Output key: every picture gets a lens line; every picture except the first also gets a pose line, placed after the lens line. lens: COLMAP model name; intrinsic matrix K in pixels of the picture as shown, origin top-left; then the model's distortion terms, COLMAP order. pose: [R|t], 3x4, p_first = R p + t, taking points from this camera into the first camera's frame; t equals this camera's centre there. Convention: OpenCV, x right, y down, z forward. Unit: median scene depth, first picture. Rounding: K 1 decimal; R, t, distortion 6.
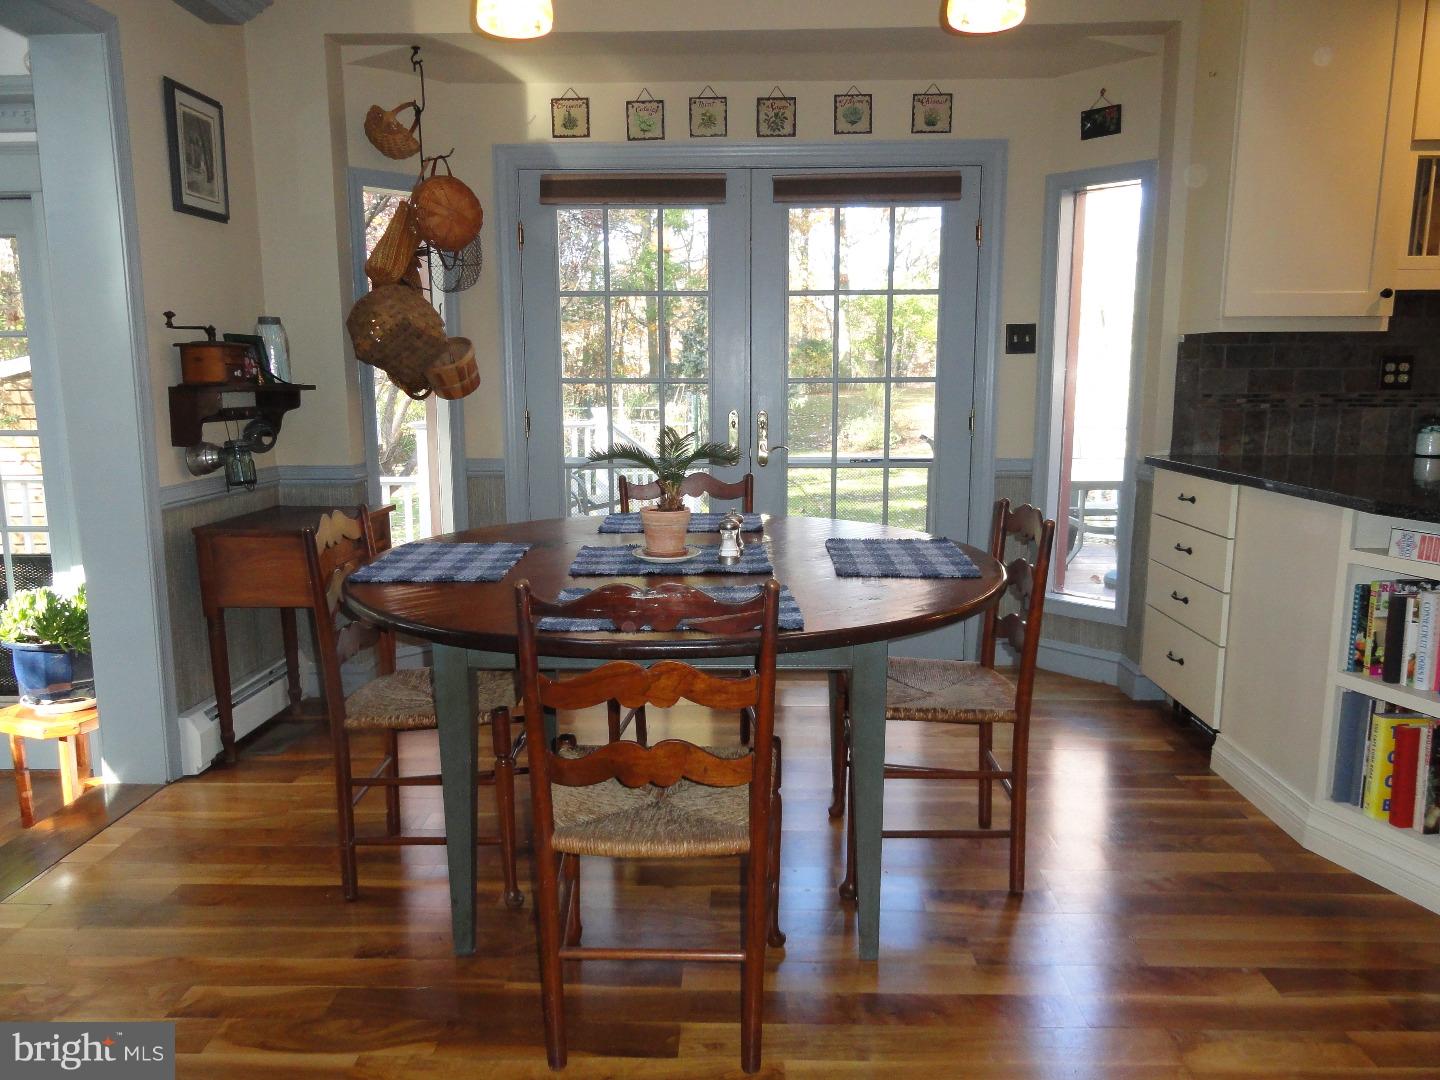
lens RADIAL K [[1014.0, 0, 711.9], [0, 1014.0, 537.4], [0, 0, 1]] dist [0.000724, -0.000758]
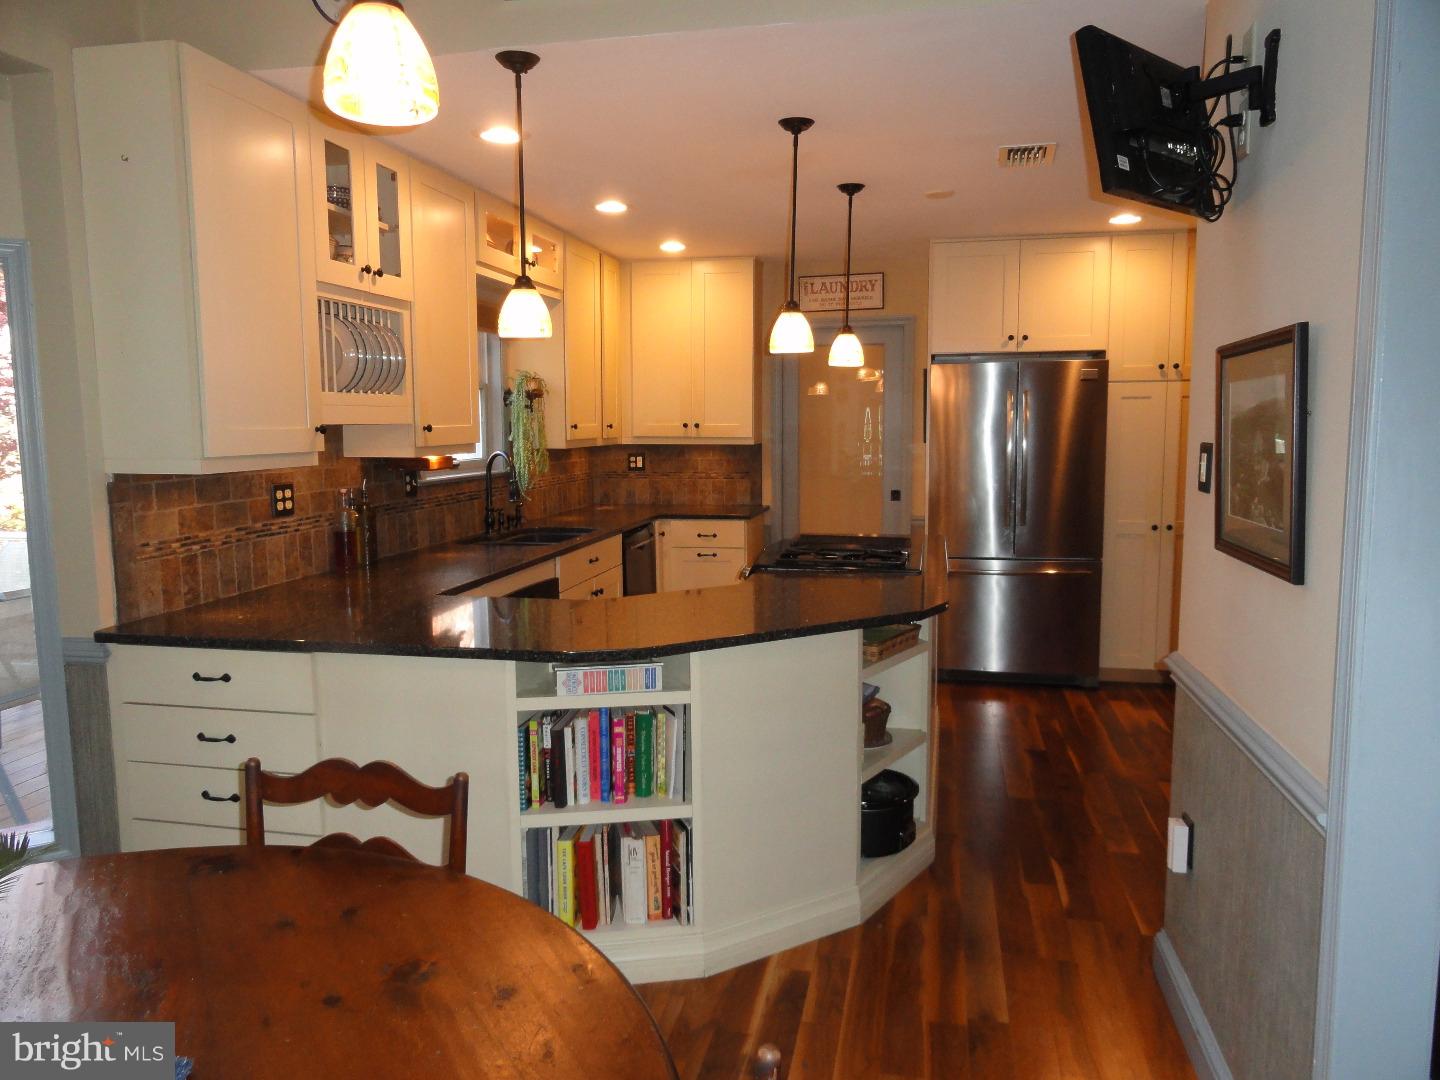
lens RADIAL K [[1014.0, 0, 711.9], [0, 1014.0, 537.4], [0, 0, 1]] dist [0.000724, -0.000758]
pose [[0.187519, -0.112181, 0.975834, -0.220894], [0.163700, 0.983133, 0.081562, -0.137656], [-0.968524, 0.144450, 0.202720, 0.393912]]
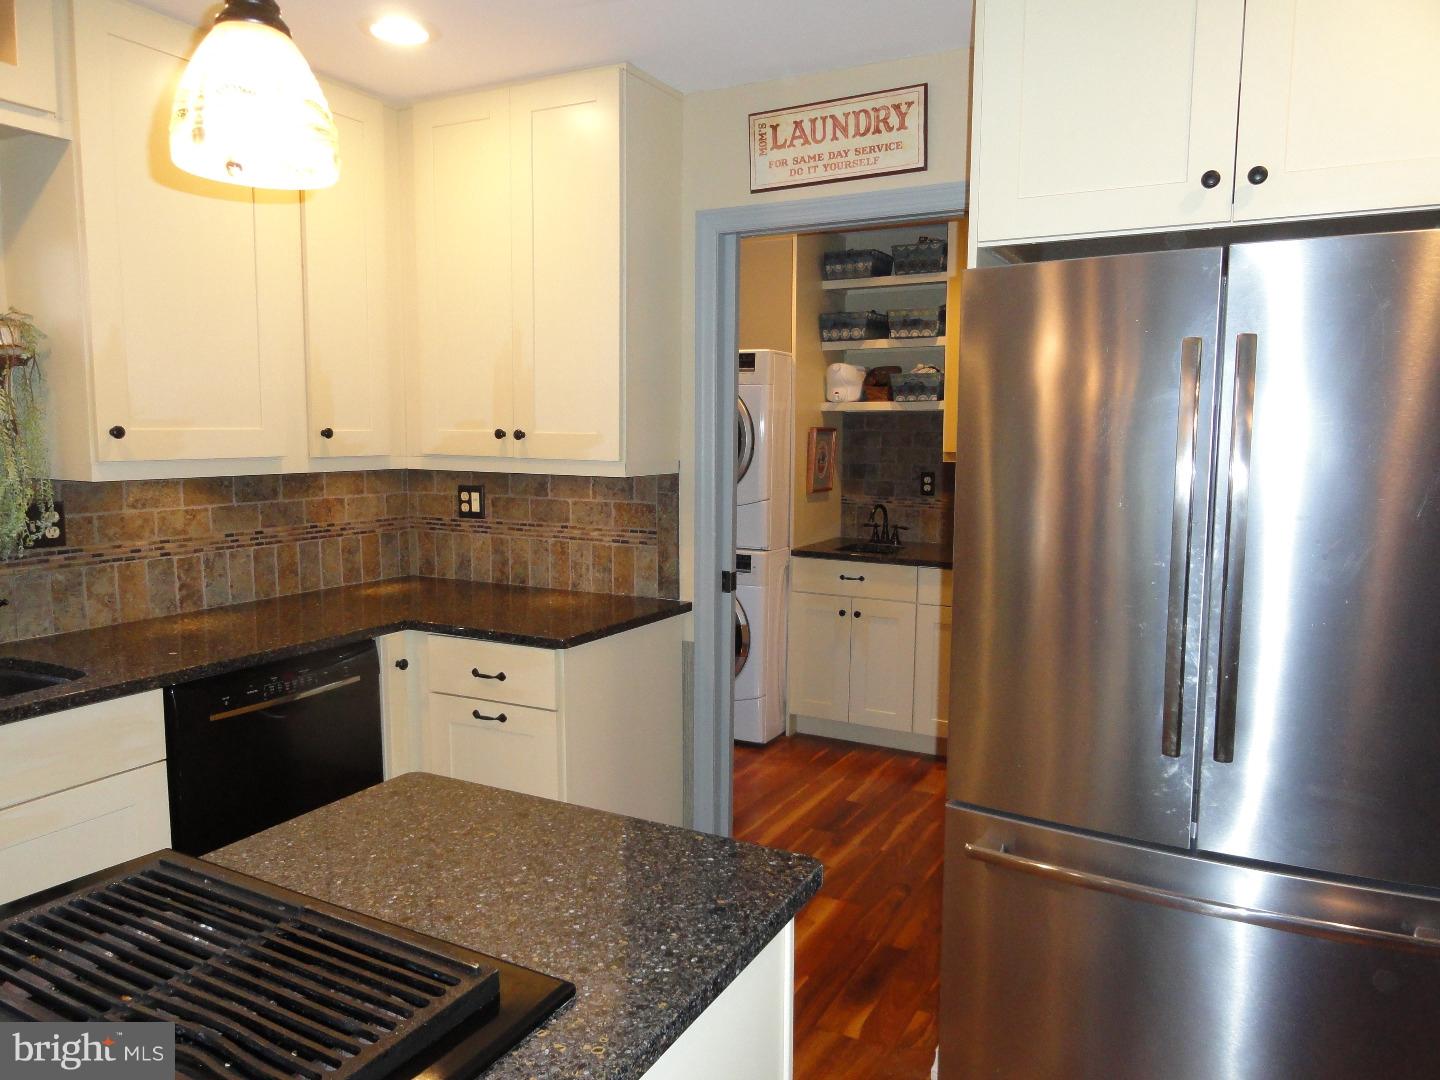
lens RADIAL K [[1001.4, 0, 715.4], [0, 1001.4, 544.7], [0, 0, 1]] dist [-0.006937, -0.003081]
pose [[0.447829, -0.098181, 0.888712, 0.817348], [0.130448, 0.990492, 0.043691, -0.114607], [-0.884552, 0.096365, 0.456379, 0.235996]]
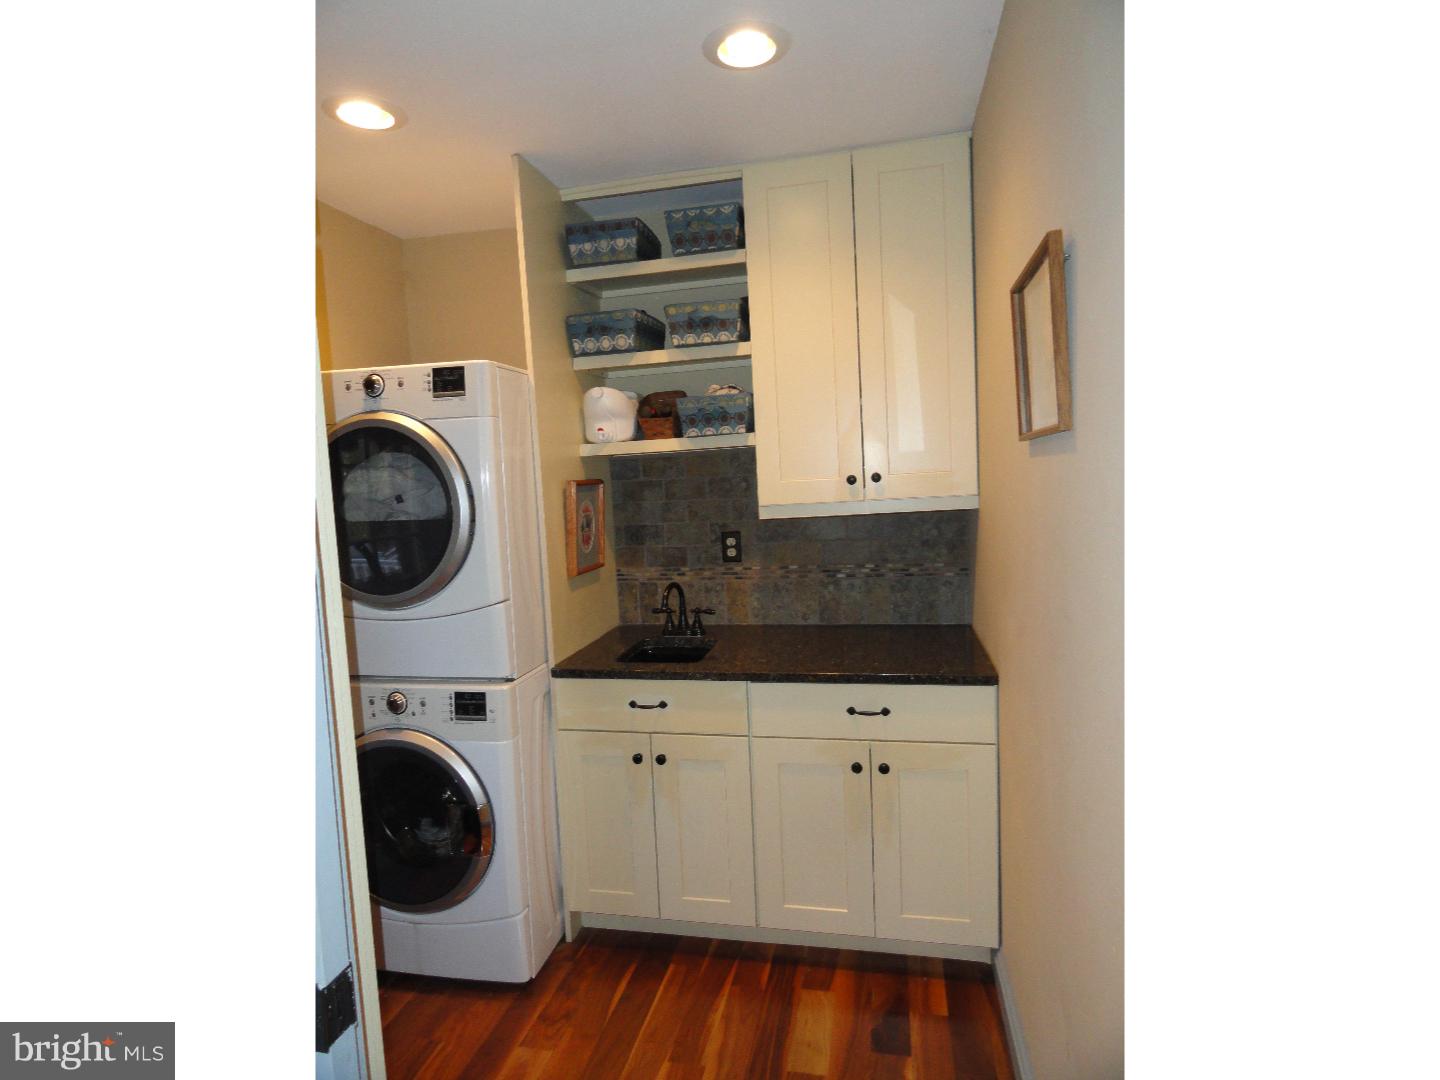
lens RADIAL K [[793.5, 0, 720.0], [0, 793.5, 540.0], [0, 0, 1]] dist [0.000073, -0.000100]
pose [[0.181126, -0.093971, 0.978960, 1.160142], [0.198456, 0.978439, 0.057203, -0.139157], [-0.963228, 0.183920, 0.195870, 0.365073]]
